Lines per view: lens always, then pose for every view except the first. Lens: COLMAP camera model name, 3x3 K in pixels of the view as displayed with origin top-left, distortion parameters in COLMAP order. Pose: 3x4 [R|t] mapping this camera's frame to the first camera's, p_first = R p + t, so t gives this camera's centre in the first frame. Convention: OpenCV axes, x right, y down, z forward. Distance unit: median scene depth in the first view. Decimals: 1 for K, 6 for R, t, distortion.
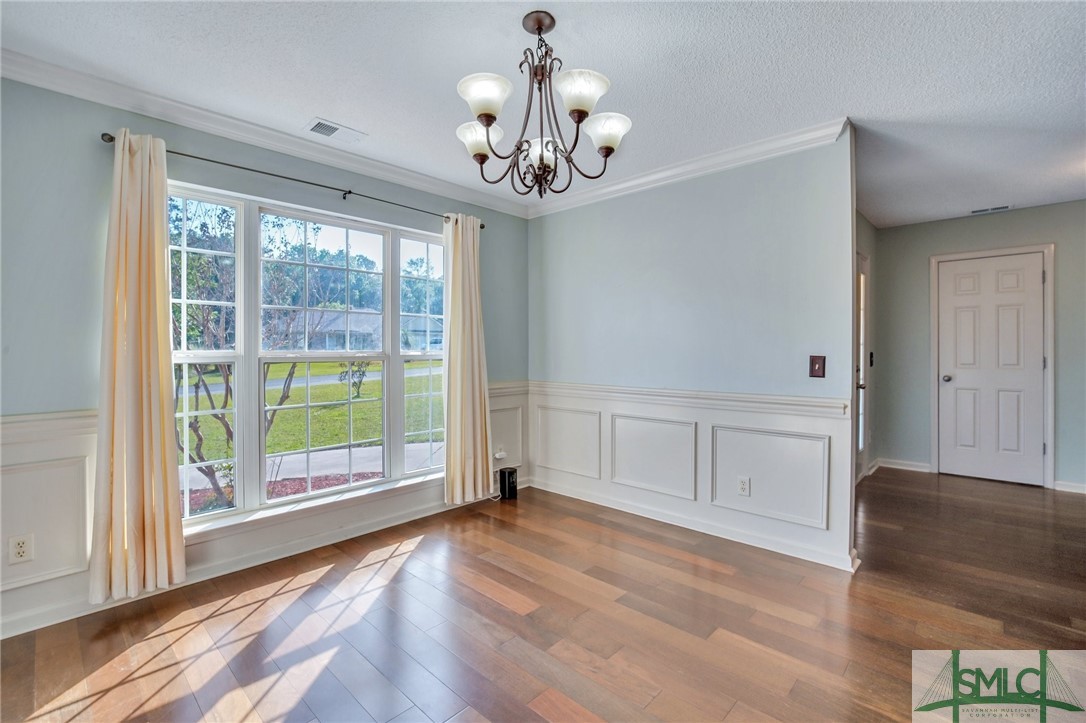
lens RADIAL K [[485.1, 0, 546.9], [0, 485.1, 346.8], [0, 0, 1]] dist [-0.002155, 0.002856]
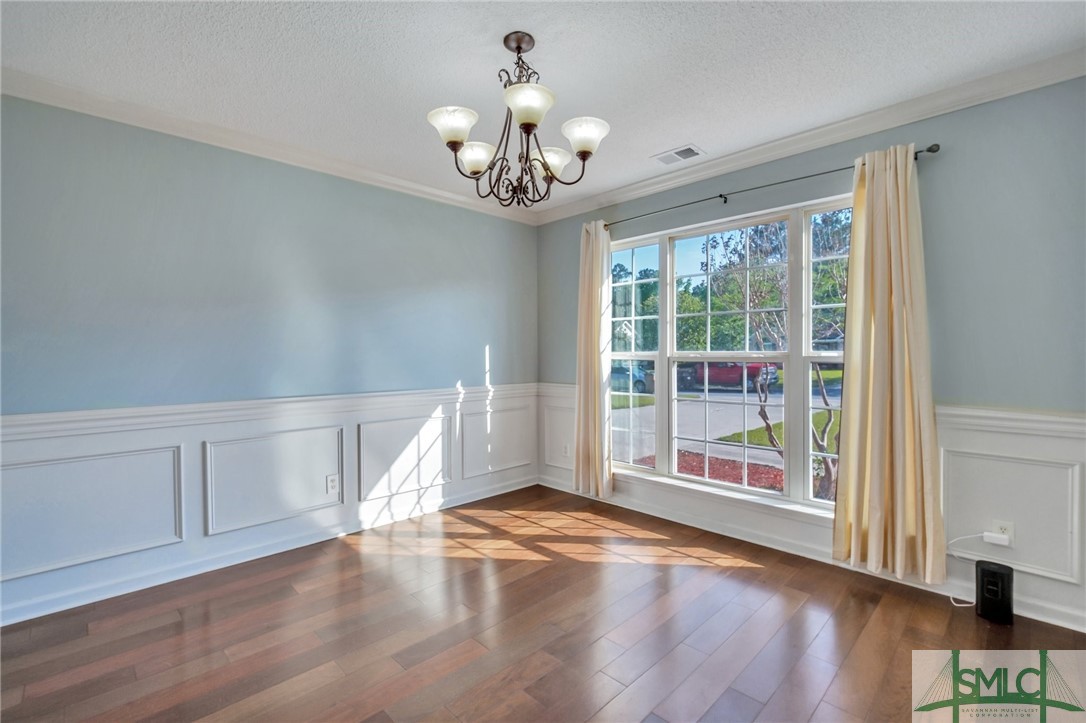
lens RADIAL K [[485.1, 0, 540.5], [0, 485.1, 356.8], [0, 0, 1]] dist [-0.002155, 0.002856]
pose [[-0.040863, 0.012254, -0.999090, 0.721682], [0.011239, 0.999867, 0.011804, 0.002535], [0.999102, -0.010746, -0.040995, 0.754919]]
